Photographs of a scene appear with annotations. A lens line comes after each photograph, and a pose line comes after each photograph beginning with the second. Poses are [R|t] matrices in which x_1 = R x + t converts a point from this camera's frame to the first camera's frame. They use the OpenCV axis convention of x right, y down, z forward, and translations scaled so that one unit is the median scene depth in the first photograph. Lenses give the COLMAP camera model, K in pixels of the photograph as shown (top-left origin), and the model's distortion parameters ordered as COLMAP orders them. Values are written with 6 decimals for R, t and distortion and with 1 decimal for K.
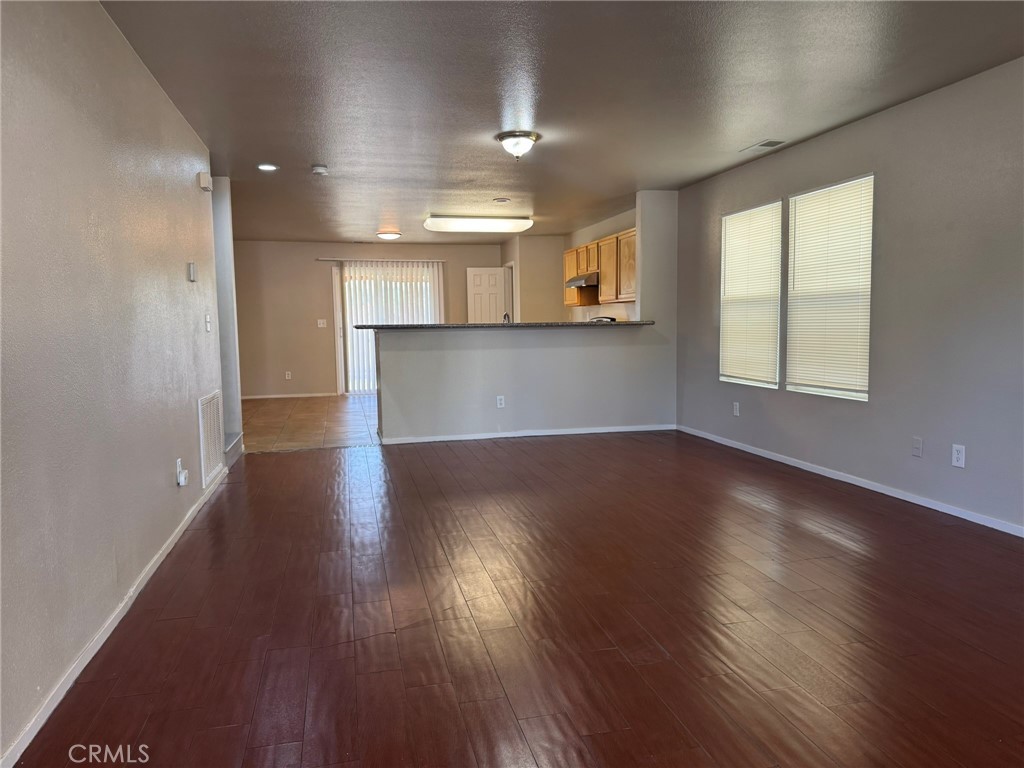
lens RADIAL K [[708.5, 0, 523.7], [0, 708.5, 386.7], [0, 0, 1]] dist [0.066507, -0.109249]
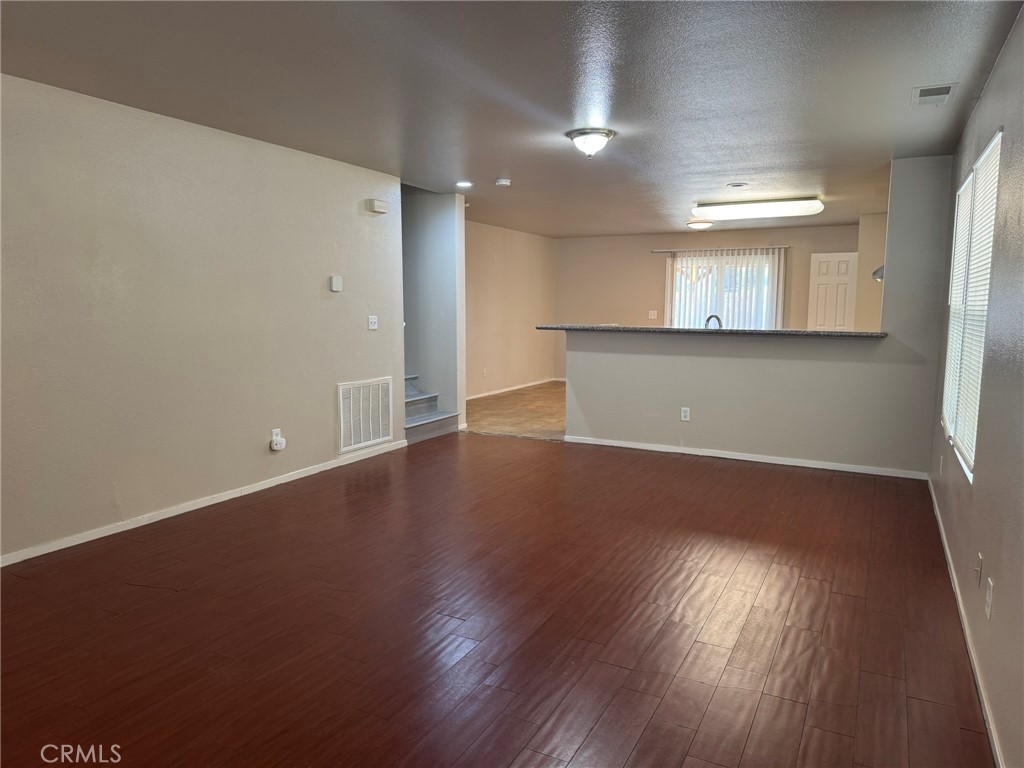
lens RADIAL K [[708.5, 0, 523.7], [0, 708.5, 386.7], [0, 0, 1]] dist [0.066507, -0.109249]
pose [[0.752163, 0.097382, -0.651742, 0.329432], [-0.075362, 0.995243, 0.061734, -0.044634], [0.654653, 0.002682, 0.755924, 0.146141]]
